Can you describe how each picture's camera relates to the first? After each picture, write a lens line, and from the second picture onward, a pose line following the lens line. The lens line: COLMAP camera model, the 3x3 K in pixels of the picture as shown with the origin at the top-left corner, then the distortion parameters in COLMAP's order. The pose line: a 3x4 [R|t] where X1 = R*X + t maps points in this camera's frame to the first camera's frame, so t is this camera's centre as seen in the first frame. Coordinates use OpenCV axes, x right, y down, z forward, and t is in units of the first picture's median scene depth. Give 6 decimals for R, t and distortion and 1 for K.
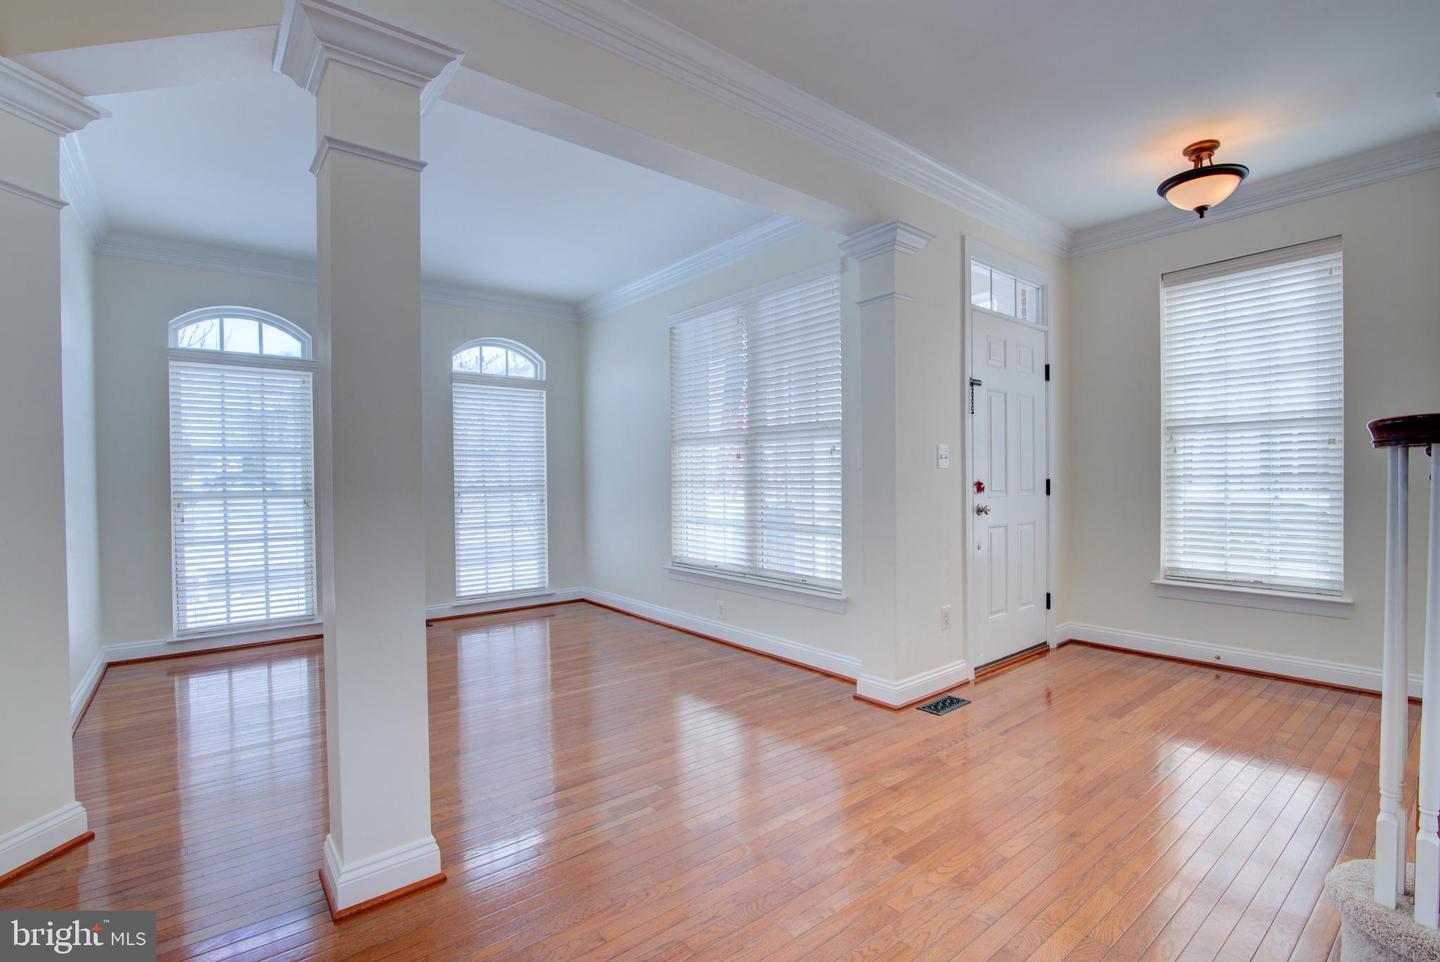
lens RADIAL K [[661.7, 0, 730.4], [0, 661.7, 489.1], [0, 0, 1]] dist [-0.018006, -0.000555]
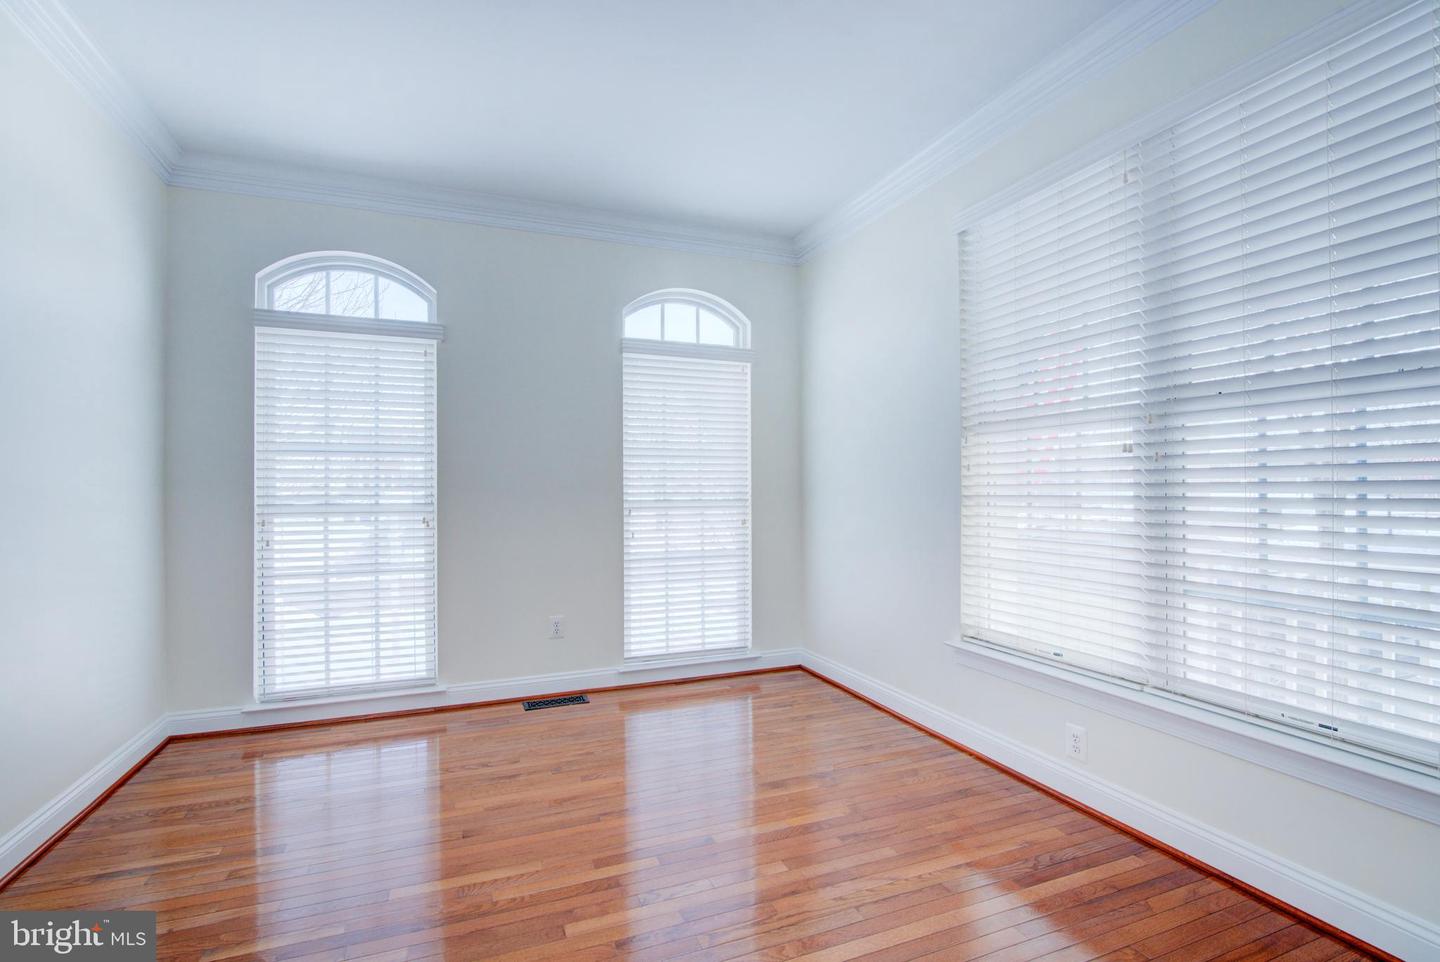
lens RADIAL K [[661.7, 0, 723.1], [0, 661.7, 484.1], [0, 0, 1]] dist [-0.018006, -0.000555]
pose [[0.953869, 0.003424, -0.300205, -0.114853], [-0.010490, 0.999704, -0.021930, -0.007395], [0.300041, 0.024068, 0.953623, 0.387262]]
